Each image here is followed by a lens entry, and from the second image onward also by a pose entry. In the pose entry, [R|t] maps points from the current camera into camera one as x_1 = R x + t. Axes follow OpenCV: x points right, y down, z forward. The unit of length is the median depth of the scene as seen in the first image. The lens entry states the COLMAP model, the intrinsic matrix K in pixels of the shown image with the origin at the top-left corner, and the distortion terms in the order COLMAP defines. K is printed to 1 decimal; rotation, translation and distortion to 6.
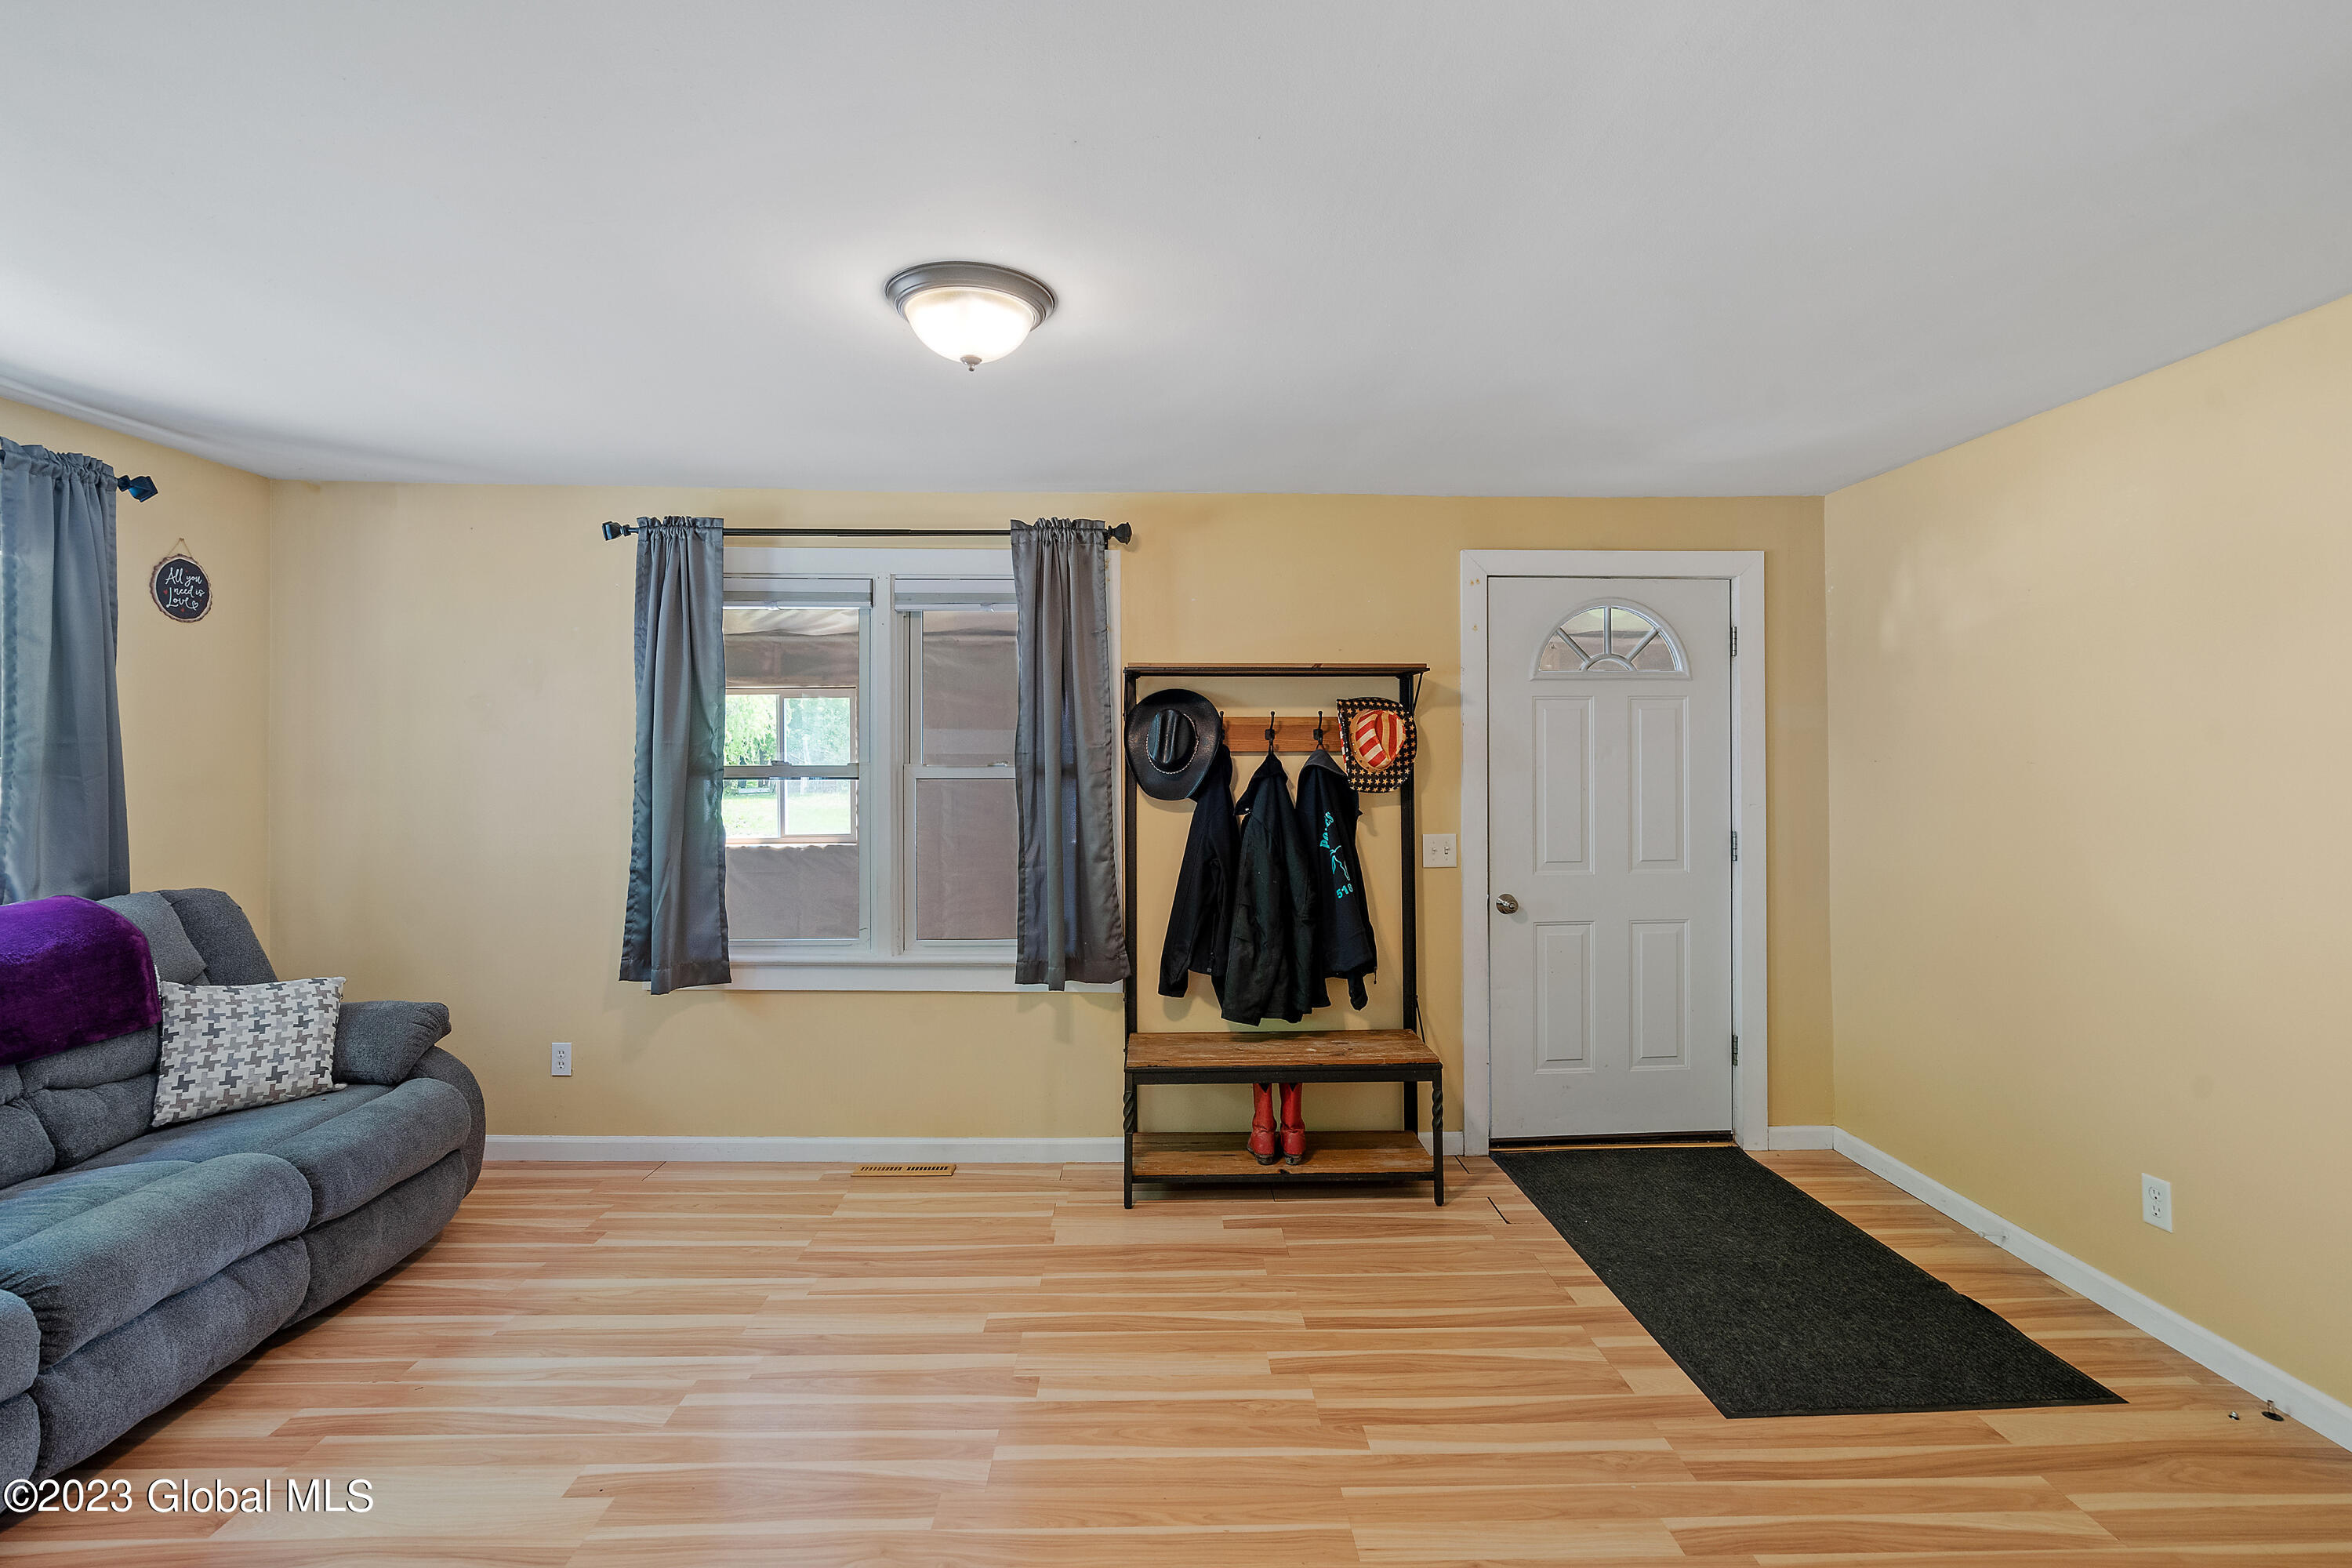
lens RADIAL K [[1087.5, 0, 1176.7], [0, 1087.5, 775.8], [0, 0, 1]] dist [0.000887, -0.000159]
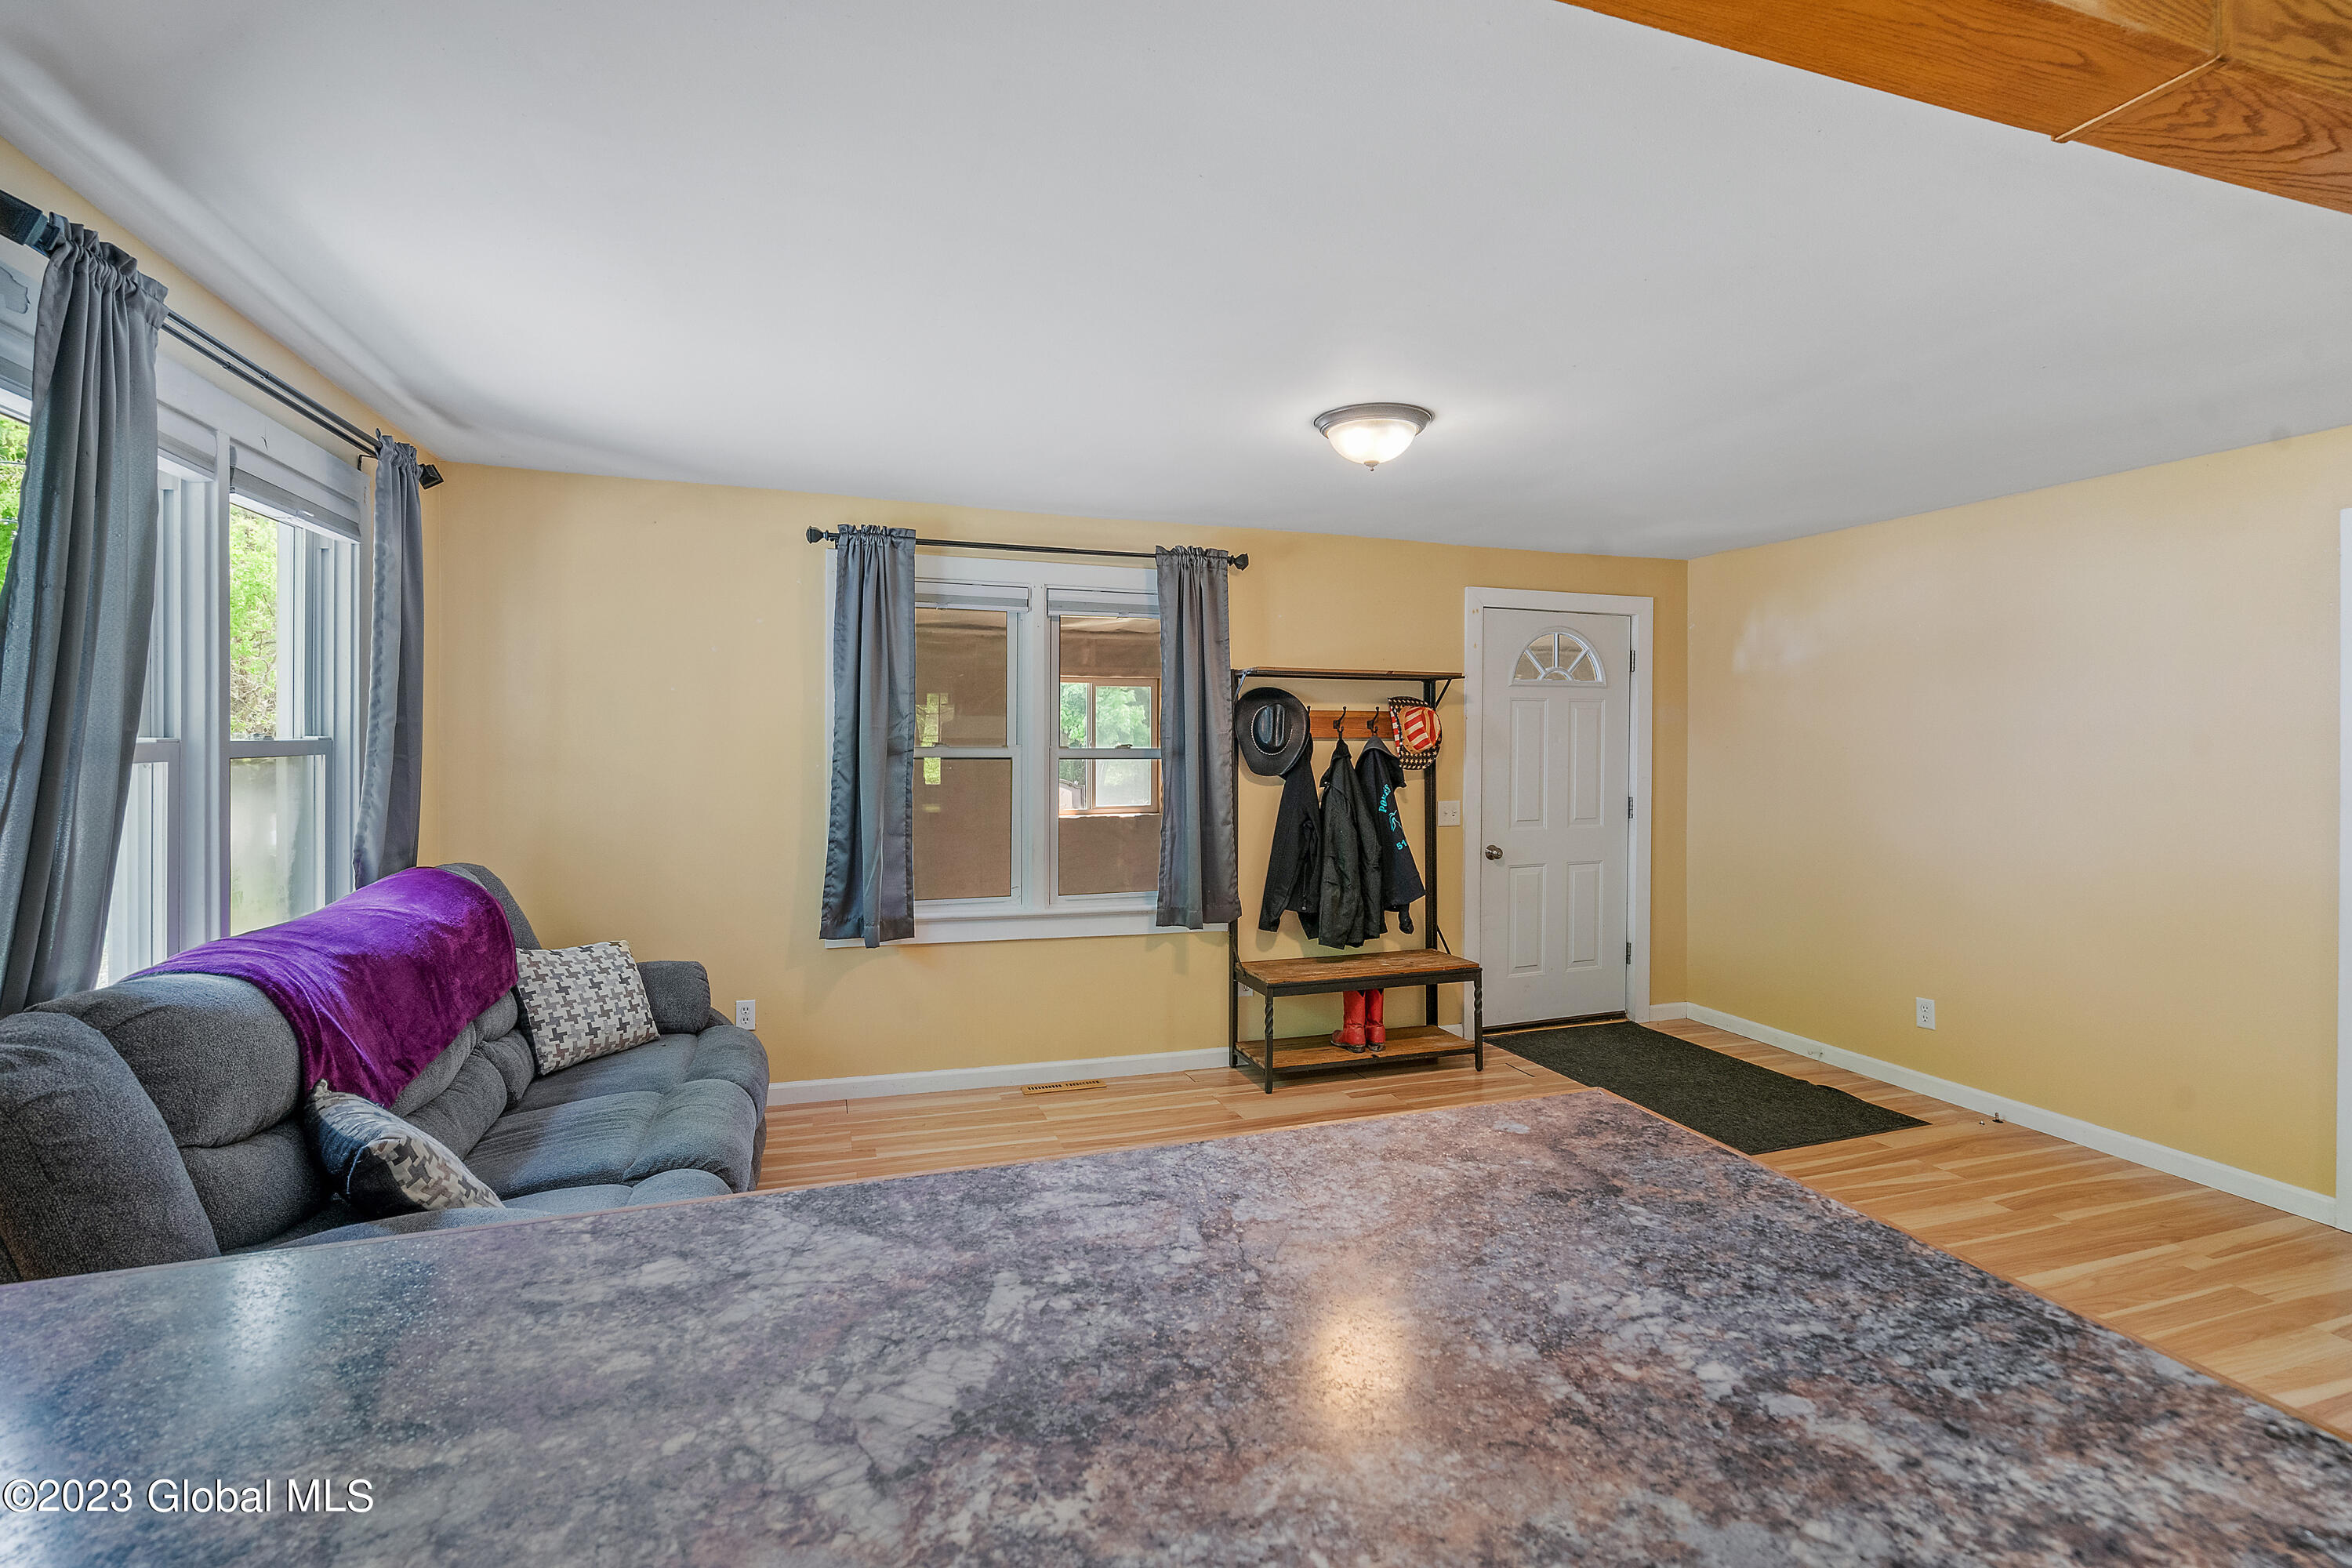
lens RADIAL K [[1081.7, 0, 1176.0], [0, 1081.7, 784.0], [0, 0, 1]] dist [-0.000999, 0.000447]
pose [[0.955271, -0.006296, 0.295663, -0.486276], [0.000007, 0.999774, 0.021265, 0.005227], [-0.295730, -0.020312, 0.955055, -0.165229]]
